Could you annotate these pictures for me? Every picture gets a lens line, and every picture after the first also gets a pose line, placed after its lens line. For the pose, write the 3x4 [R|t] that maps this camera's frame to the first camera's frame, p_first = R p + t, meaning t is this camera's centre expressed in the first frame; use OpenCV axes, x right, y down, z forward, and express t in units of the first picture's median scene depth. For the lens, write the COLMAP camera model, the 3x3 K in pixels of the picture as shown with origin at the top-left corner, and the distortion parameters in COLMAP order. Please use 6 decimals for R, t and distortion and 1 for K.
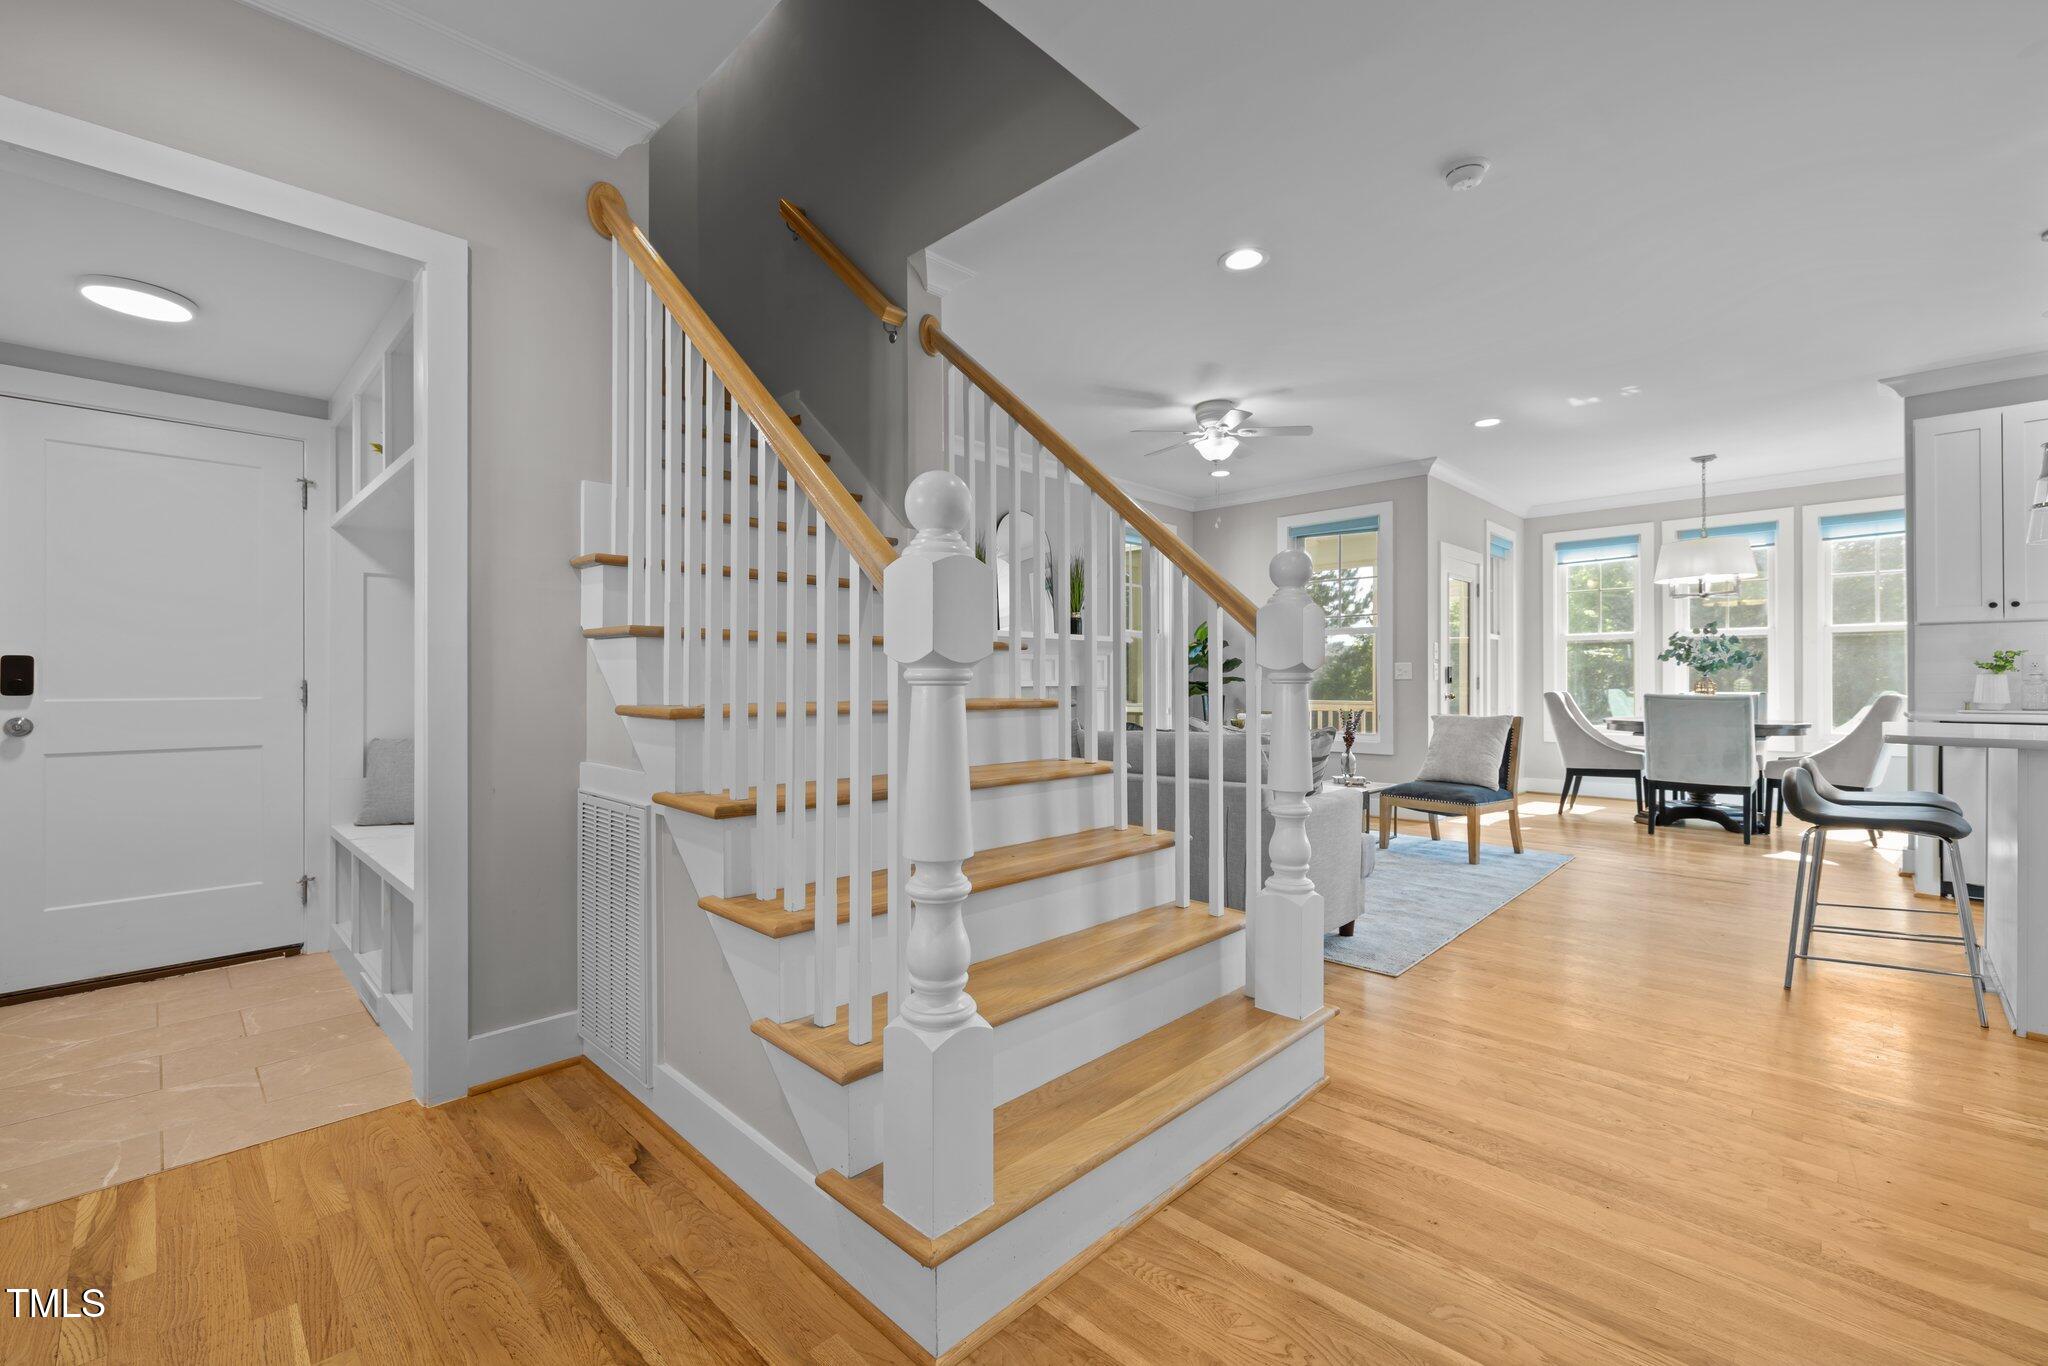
lens RADIAL K [[871.7, 0, 1023.1], [0, 871.7, 667.3], [0, 0, 1]] dist [-0.000612, -0.000007]
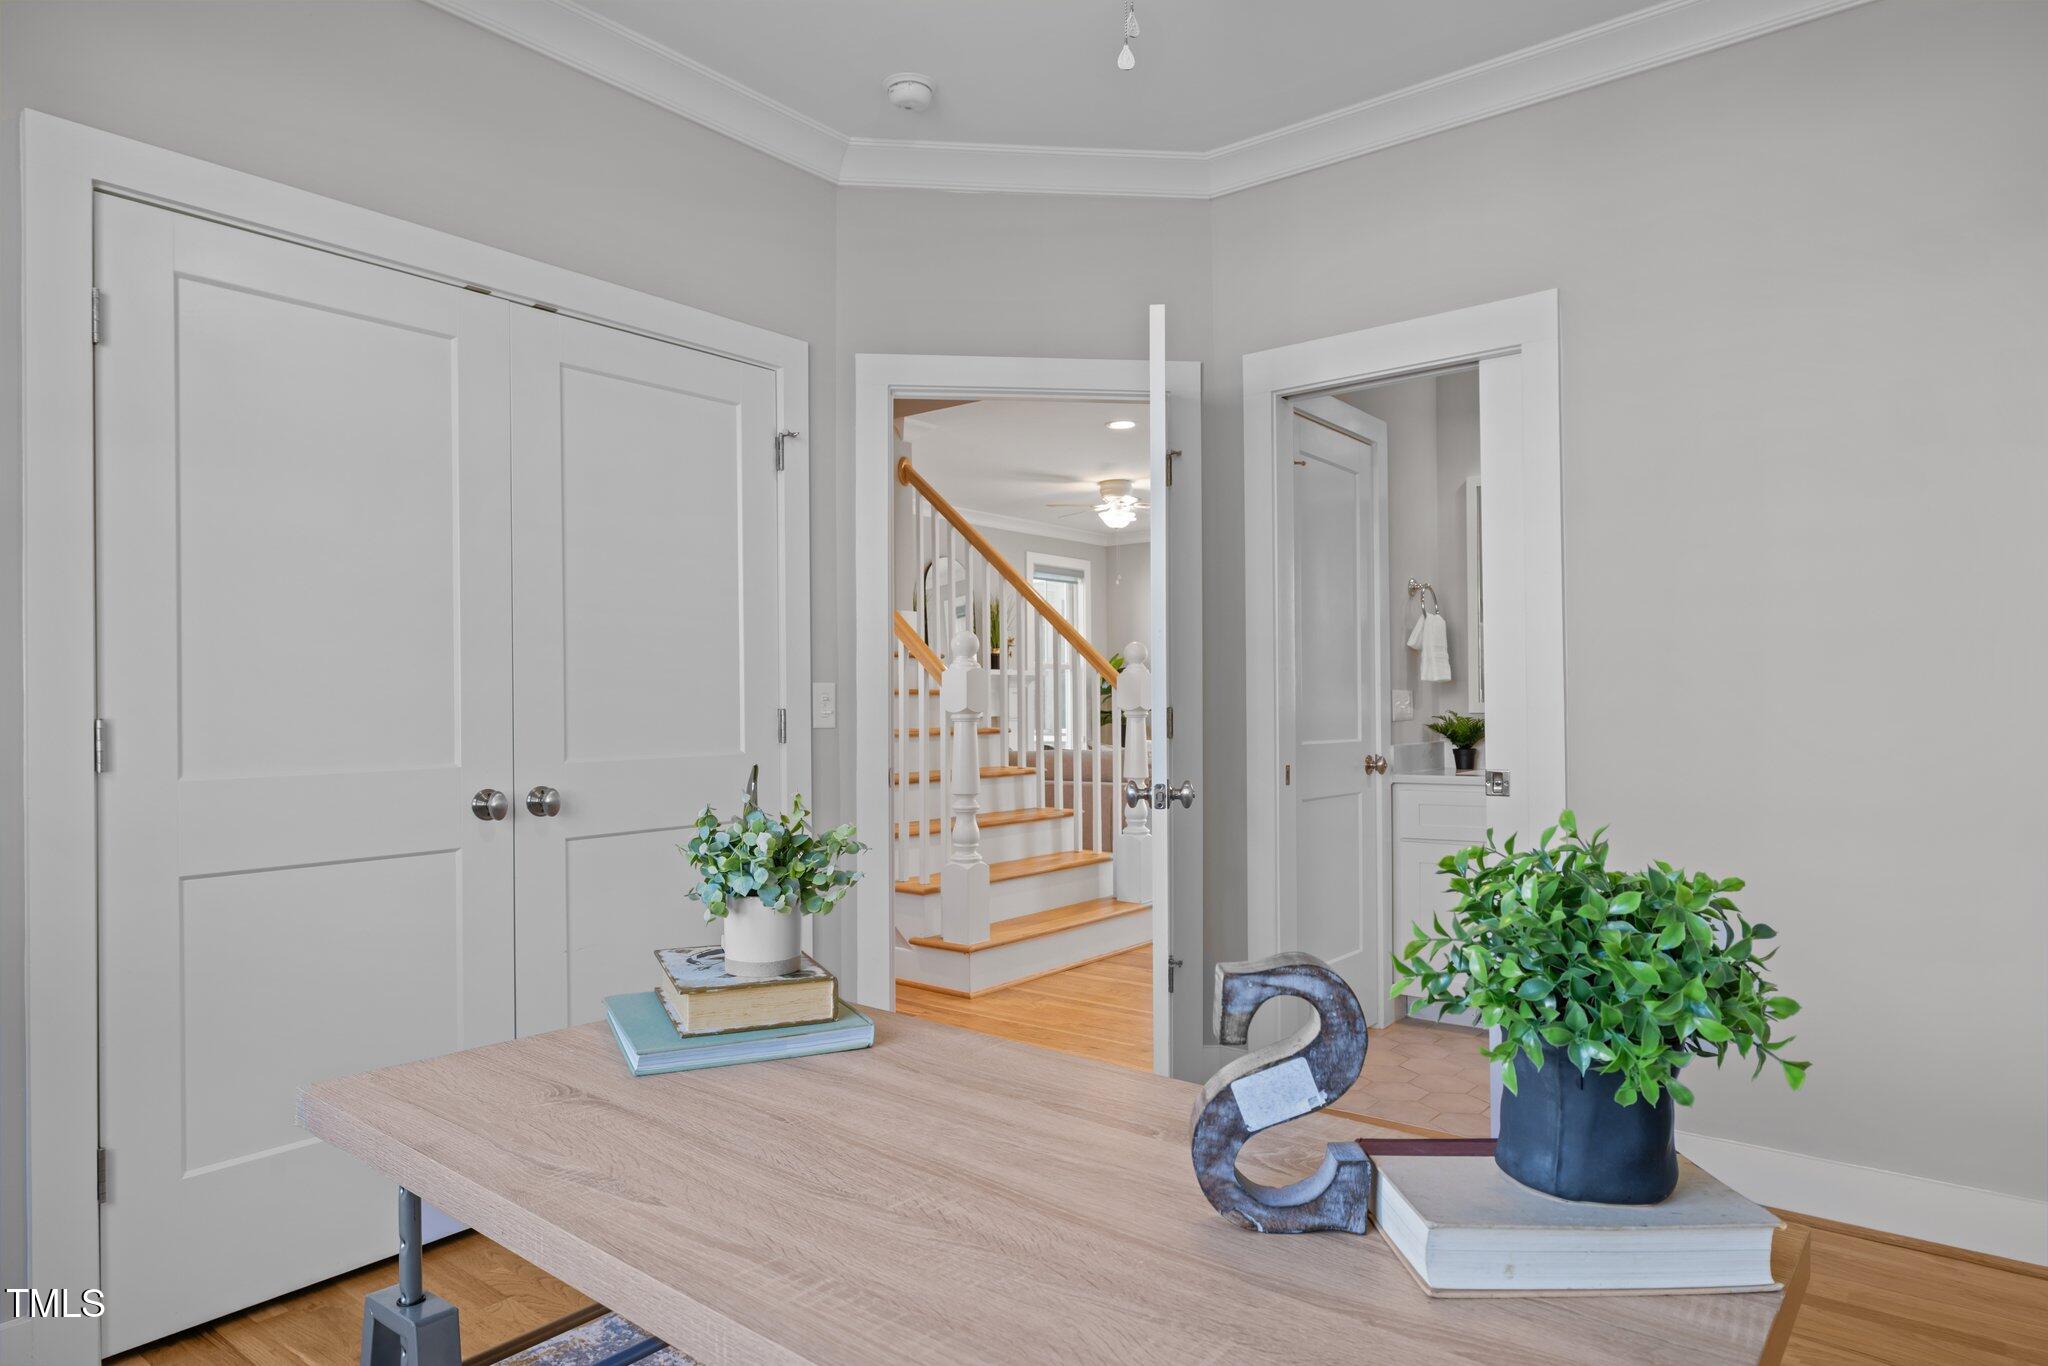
lens RADIAL K [[1206.1, 0, 1024.2], [0, 1206.1, 684.0], [0, 0, 1]] dist [0.000181, -0.000002]
pose [[0.994425, -0.003337, 0.105396, -0.149694], [0.003549, 0.999992, -0.001826, -0.039941], [-0.105389, 0.002190, 0.994429, -1.189704]]
